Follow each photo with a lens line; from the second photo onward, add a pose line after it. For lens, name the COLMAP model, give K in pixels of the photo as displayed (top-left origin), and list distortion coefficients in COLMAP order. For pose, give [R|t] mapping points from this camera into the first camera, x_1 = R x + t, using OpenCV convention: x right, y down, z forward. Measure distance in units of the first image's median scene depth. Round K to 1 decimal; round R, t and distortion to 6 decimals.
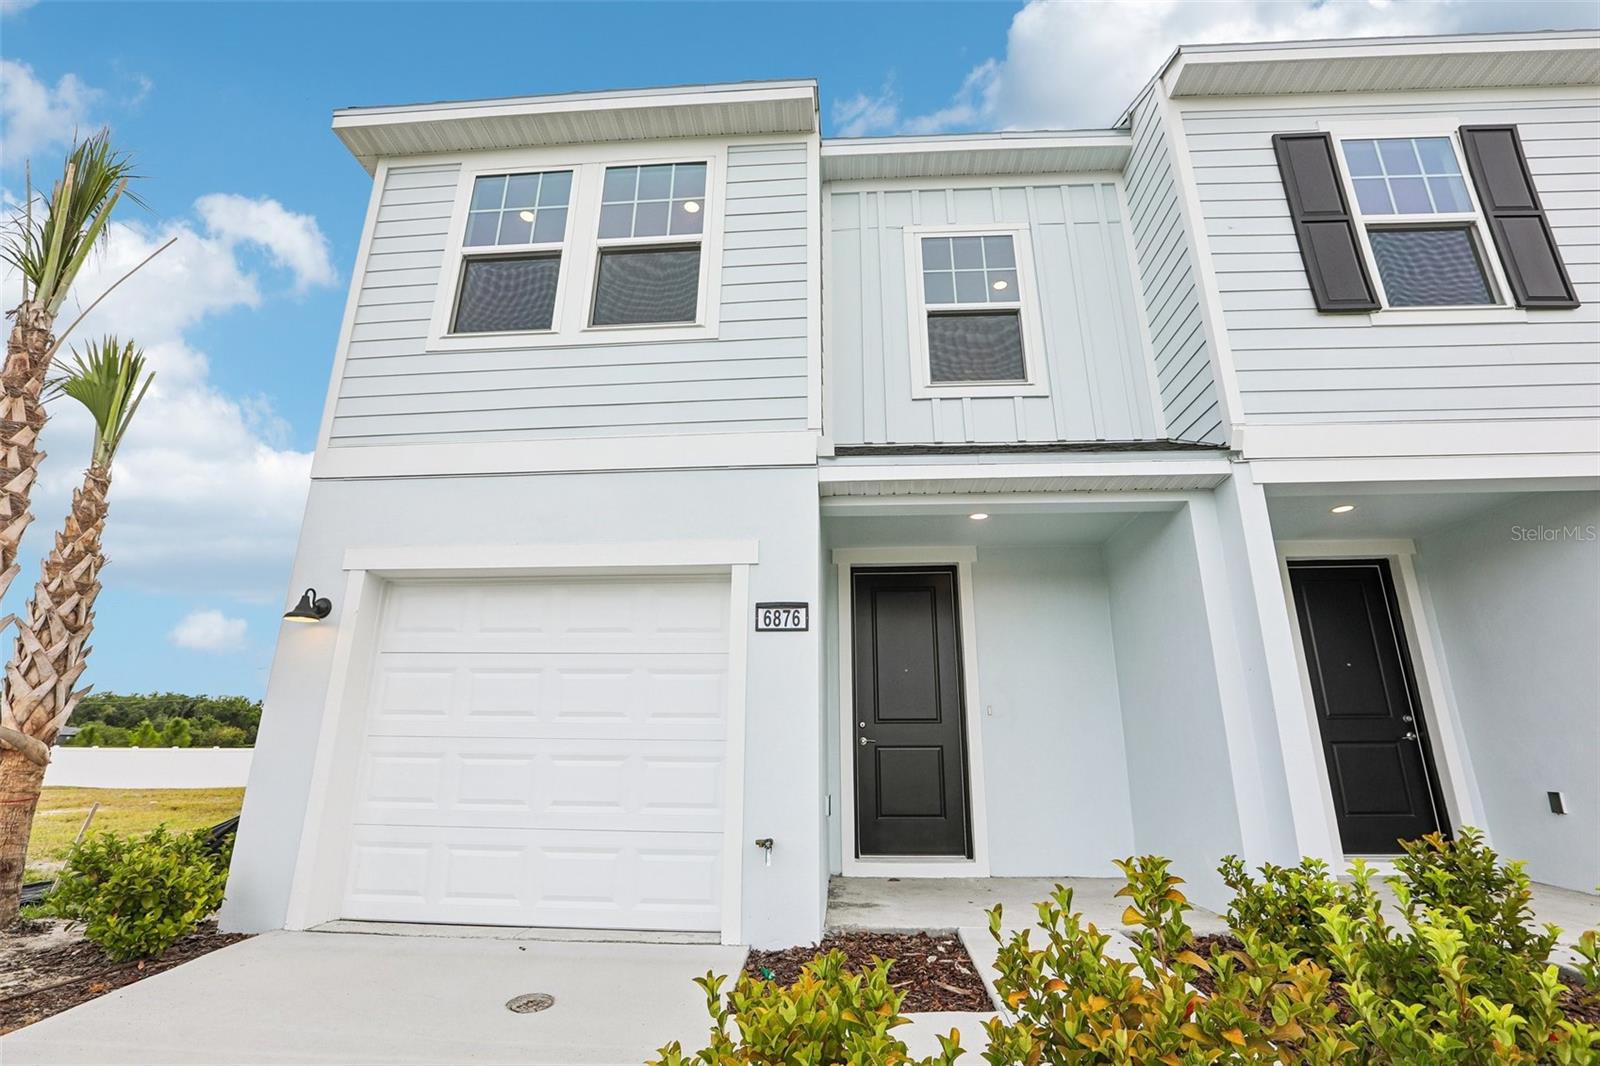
lens RADIAL K [[733.1, 0, 800.0], [0, 733.1, 533.0], [0, 0, 1]] dist [-0.046604, 0.014406]
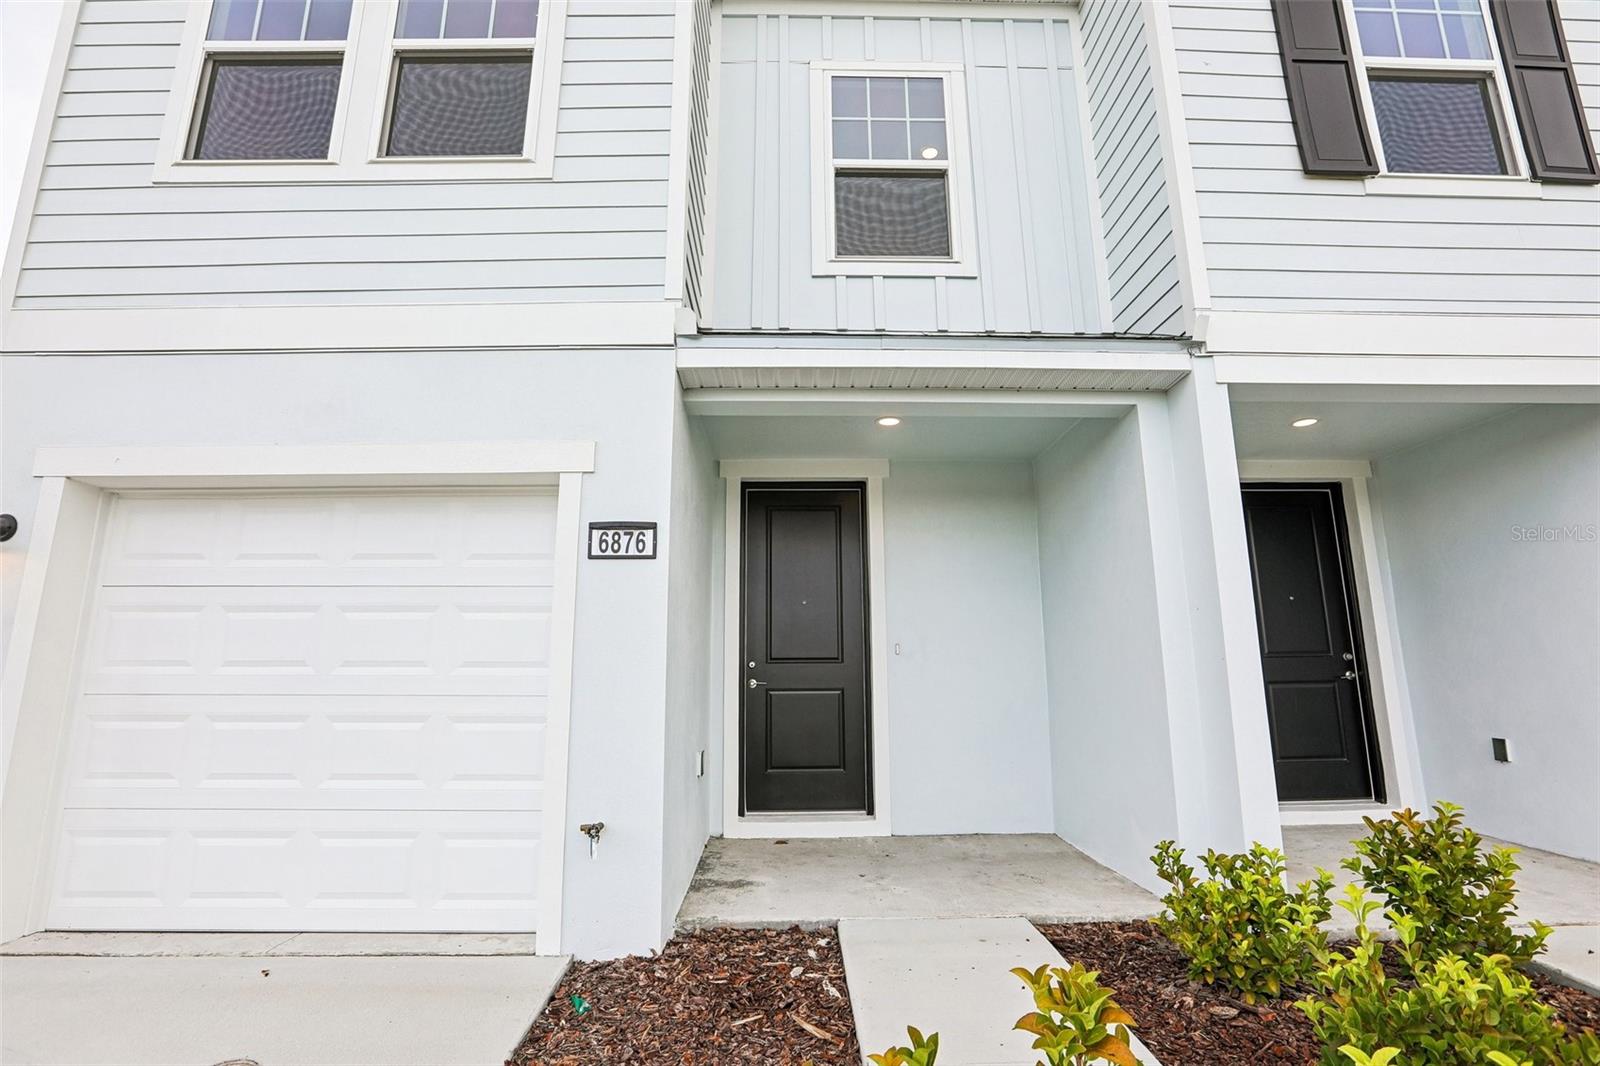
lens RADIAL K [[733.1, 0, 800.0], [0, 733.1, 533.0], [0, 0, 1]] dist [-0.046604, 0.014406]
pose [[0.996590, 0.007048, 0.082210, 0.088365], [-0.015727, 0.994306, 0.105397, 0.019504], [-0.080999, -0.106331, 0.991026, 0.197395]]
